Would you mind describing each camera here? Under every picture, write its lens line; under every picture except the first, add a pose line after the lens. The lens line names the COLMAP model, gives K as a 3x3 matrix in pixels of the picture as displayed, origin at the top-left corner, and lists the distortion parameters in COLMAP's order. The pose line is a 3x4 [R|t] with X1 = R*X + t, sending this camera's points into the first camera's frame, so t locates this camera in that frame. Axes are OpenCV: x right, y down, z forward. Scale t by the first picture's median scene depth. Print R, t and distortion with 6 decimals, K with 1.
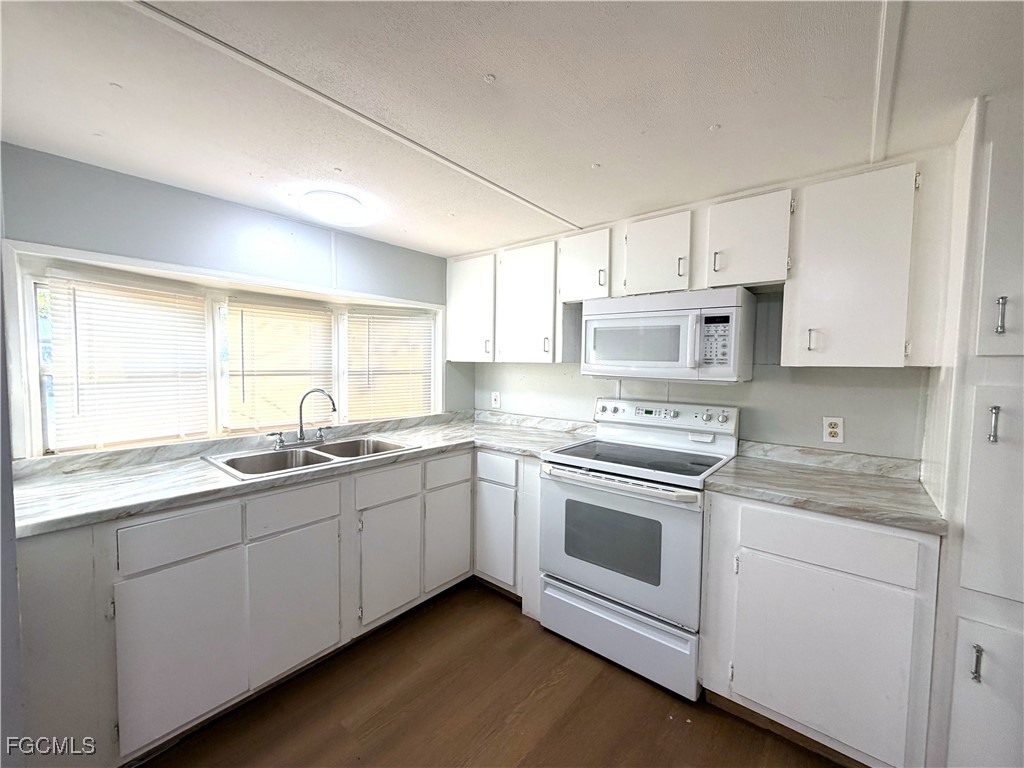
lens RADIAL K [[412.0, 0, 509.6], [0, 412.0, 382.5], [0, 0, 1]] dist [-0.003293, -0.000223]
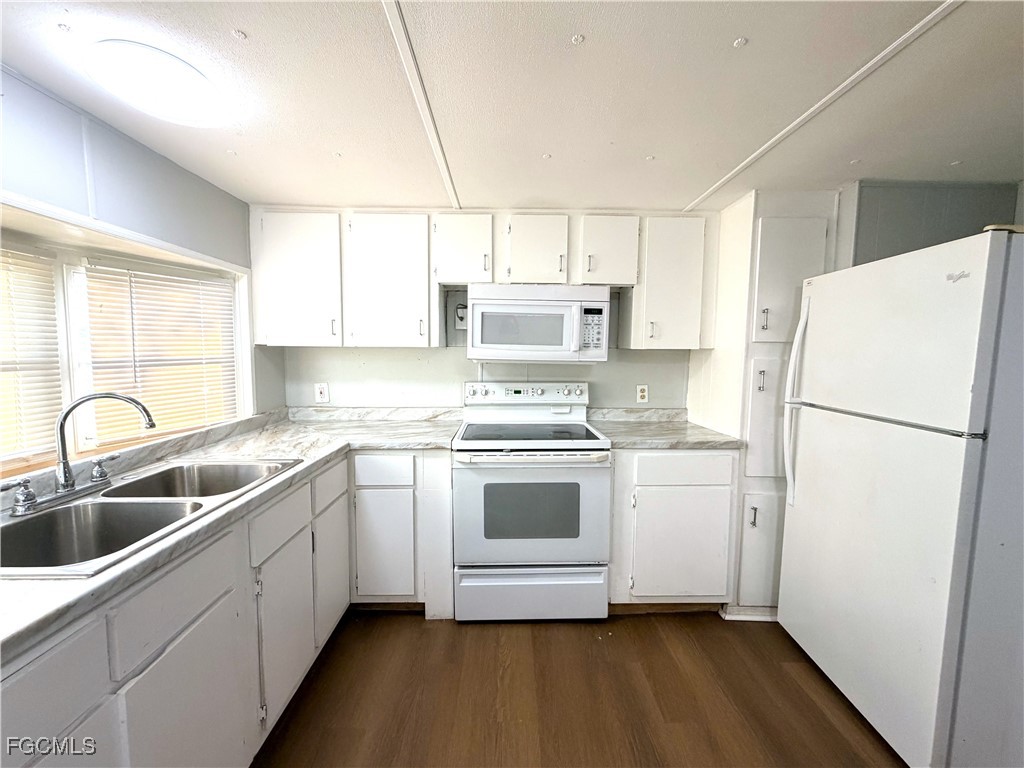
lens RADIAL K [[412.0, 0, 509.6], [0, 412.0, 382.5], [0, 0, 1]] dist [-0.003293, -0.000223]
pose [[0.751263, -0.057447, 0.657499, -0.423123], [0.034464, 0.998260, 0.047841, -0.006901], [-0.659103, -0.013281, 0.751935, 0.200767]]
